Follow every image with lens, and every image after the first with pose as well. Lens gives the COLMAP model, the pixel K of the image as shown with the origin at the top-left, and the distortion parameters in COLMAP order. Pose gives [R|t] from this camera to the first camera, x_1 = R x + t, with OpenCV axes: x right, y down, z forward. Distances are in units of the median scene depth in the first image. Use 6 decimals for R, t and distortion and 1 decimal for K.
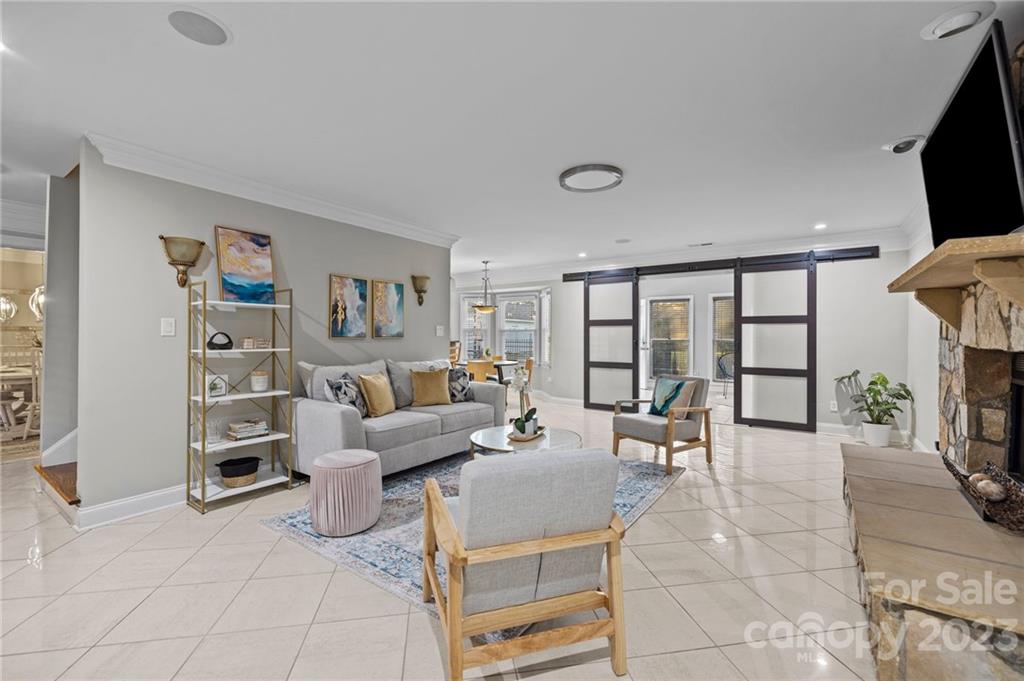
lens RADIAL K [[430.3, 0, 513.5], [0, 430.3, 336.4], [0, 0, 1]] dist [0.001627, -0.000053]
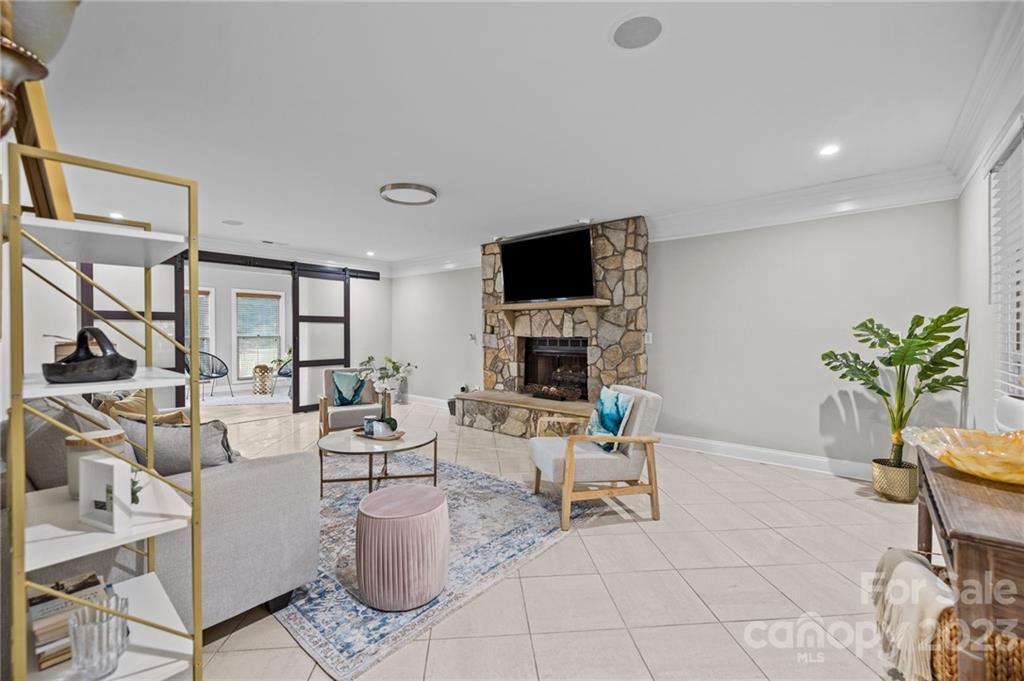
lens RADIAL K [[430.3, 0, 510.3], [0, 430.3, 336.0], [0, 0, 1]] dist [0.001627, -0.000053]
pose [[0.087684, -0.010305, 0.996095, -0.606019], [0.005570, 0.999936, 0.009854, -0.001011], [-0.996133, 0.004684, 0.087736, 0.412938]]
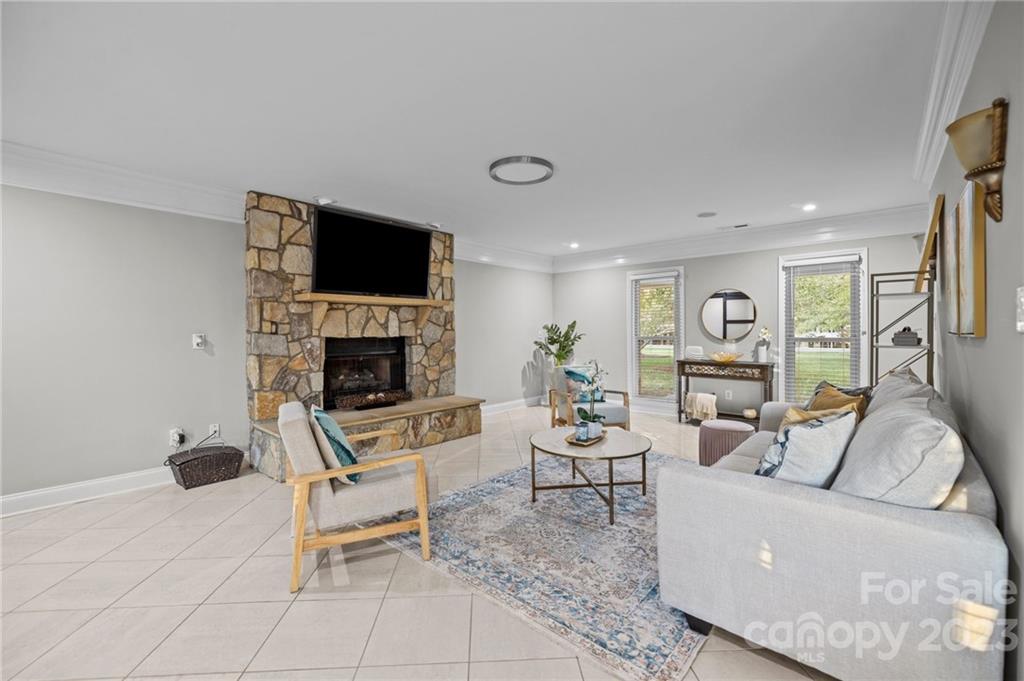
lens RADIAL K [[430.3, 0, 507.4], [0, 430.3, 335.4], [0, 0, 1]] dist [0.001627, -0.000053]
pose [[-0.993012, 0.003434, 0.117965, 0.061266], [0.005017, 0.999901, 0.013119, -0.001593], [-0.117908, 0.013619, -0.992931, 1.289937]]
